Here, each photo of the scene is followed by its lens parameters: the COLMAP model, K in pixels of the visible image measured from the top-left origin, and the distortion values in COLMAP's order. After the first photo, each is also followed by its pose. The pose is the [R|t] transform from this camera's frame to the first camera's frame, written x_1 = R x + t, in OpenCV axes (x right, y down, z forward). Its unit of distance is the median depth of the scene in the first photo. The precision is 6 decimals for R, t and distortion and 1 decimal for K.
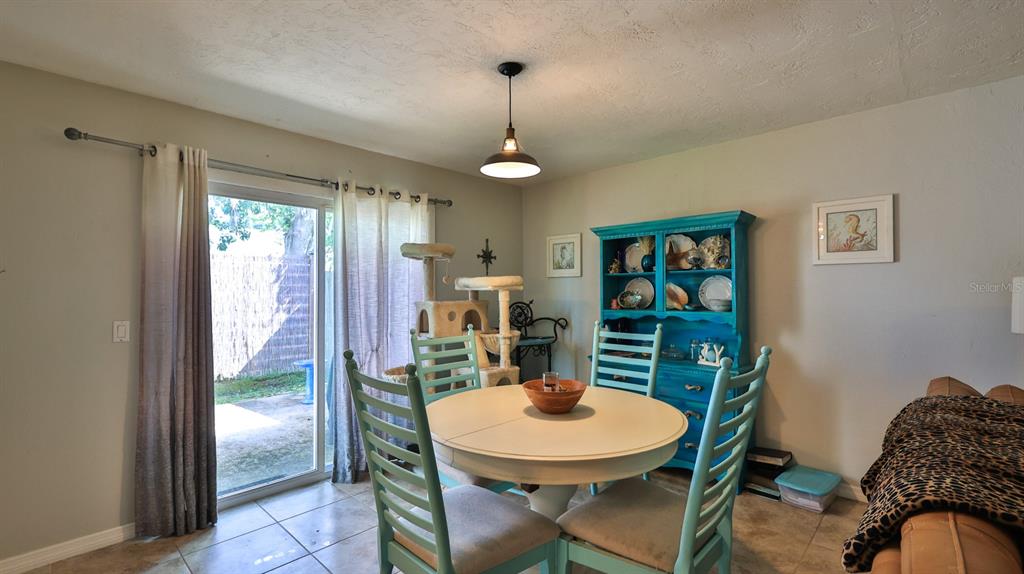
lens RADIAL K [[454.6, 0, 511.4], [0, 454.6, 287.3], [0, 0, 1]] dist [0.000405, -0.000533]
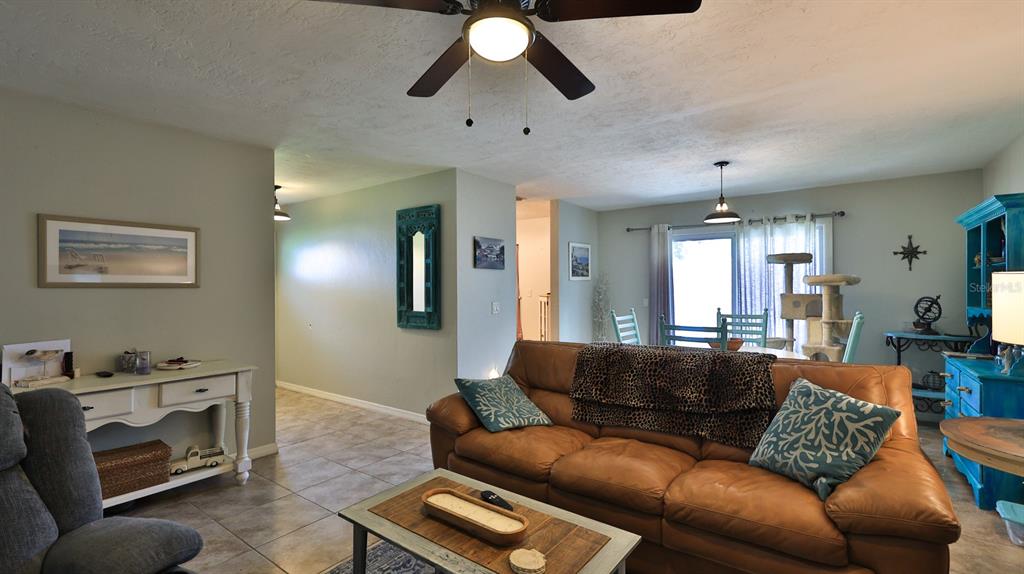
lens RADIAL K [[454.6, 0, 512.8], [0, 454.6, 285.8], [0, 0, 1]] dist [0.000405, -0.000533]
pose [[0.117270, 0.005705, -0.993084, 0.903990], [0.014527, 0.999867, 0.007459, -0.013071], [0.992994, -0.015301, 0.117171, -0.020733]]
